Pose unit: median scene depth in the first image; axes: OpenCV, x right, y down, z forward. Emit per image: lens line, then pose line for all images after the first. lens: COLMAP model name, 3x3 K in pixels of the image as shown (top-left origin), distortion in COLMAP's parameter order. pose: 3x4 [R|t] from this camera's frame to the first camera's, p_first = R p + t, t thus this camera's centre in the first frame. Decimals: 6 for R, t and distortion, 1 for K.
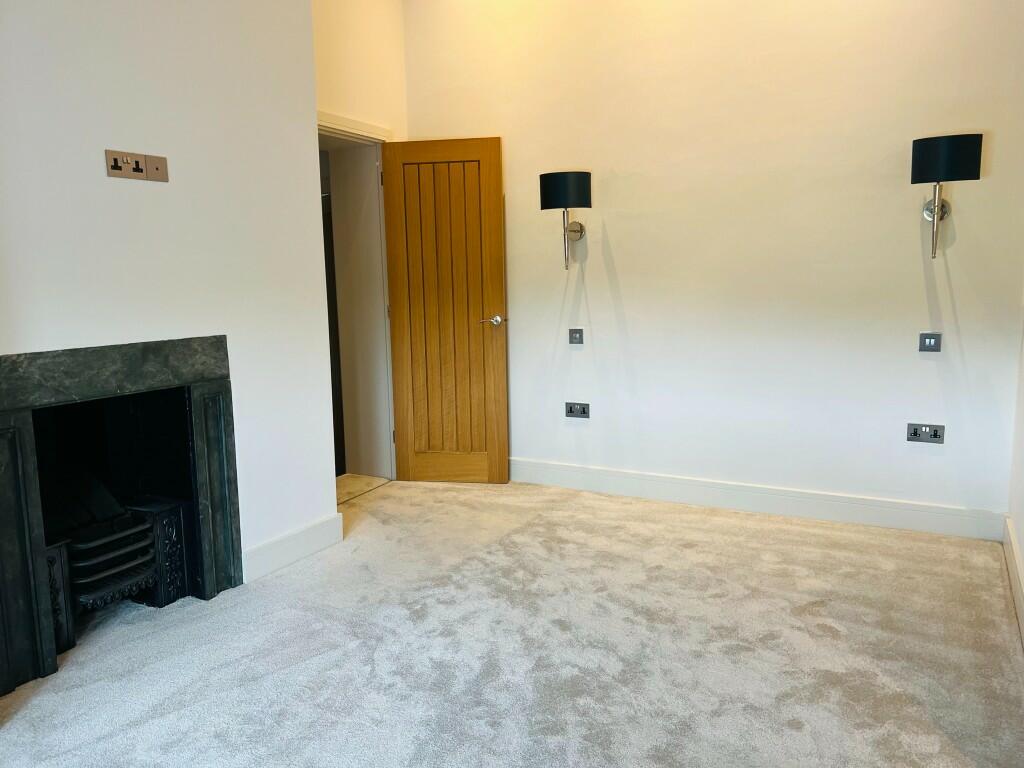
lens RADIAL K [[773.7, 0, 518.1], [0, 773.7, 379.9], [0, 0, 1]] dist [0.062134, -0.083011]
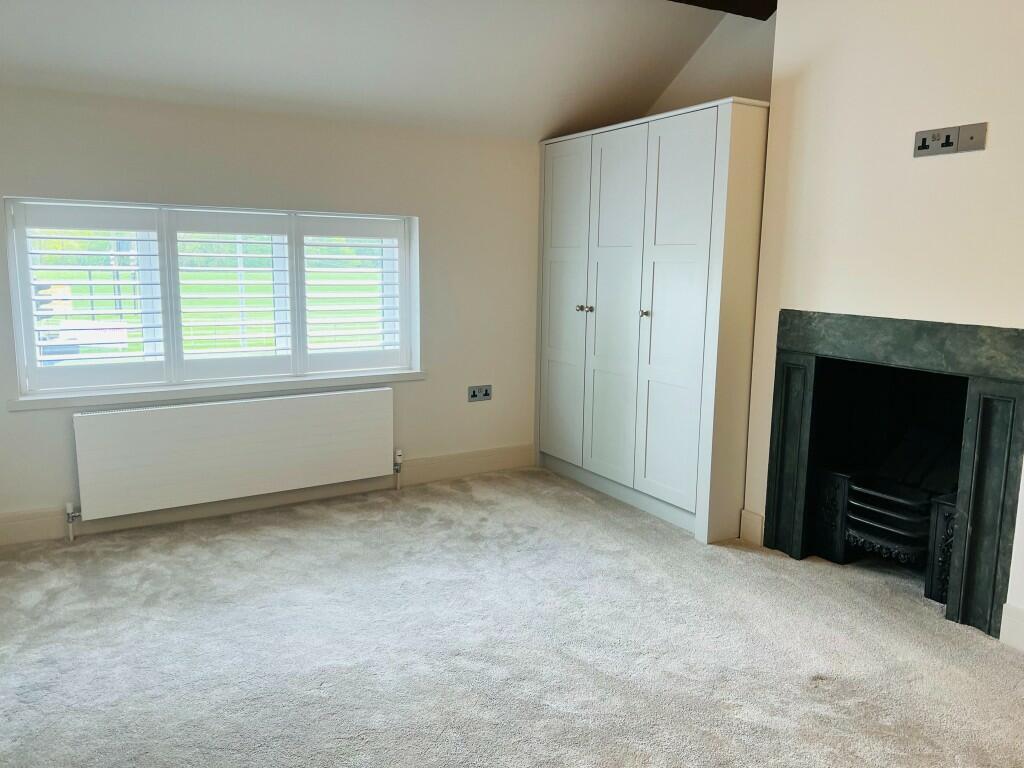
lens RADIAL K [[773.7, 0, 504.4], [0, 773.7, 387.8], [0, 0, 1]] dist [0.062134, -0.083011]
pose [[-0.509694, 0.150948, -0.847011, 0.619258], [-0.127570, 0.960347, 0.247912, -0.138662], [0.850846, 0.234412, -0.470226, 0.988494]]
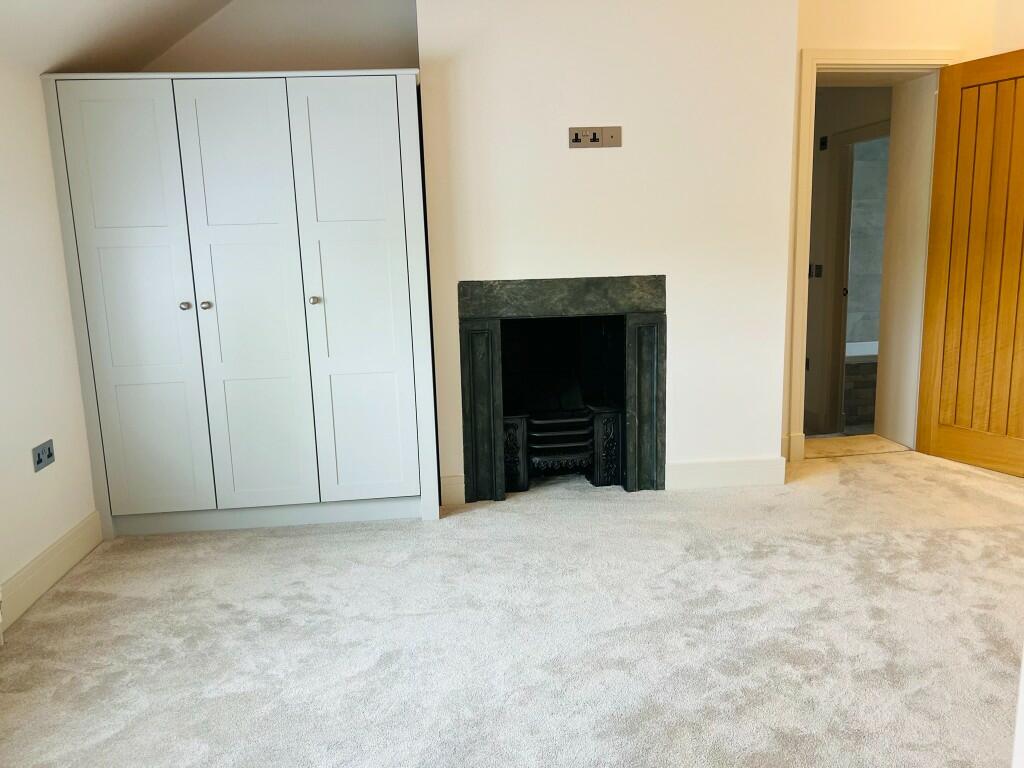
lens RADIAL K [[773.7, 0, 497.2], [0, 773.7, 397.3], [0, 0, 1]] dist [0.062134, -0.083011]
pose [[0.572334, 0.156658, -0.804917, 0.474831], [-0.095403, 0.987637, 0.124385, 0.002233], [0.814452, 0.005602, 0.580204, 0.128566]]
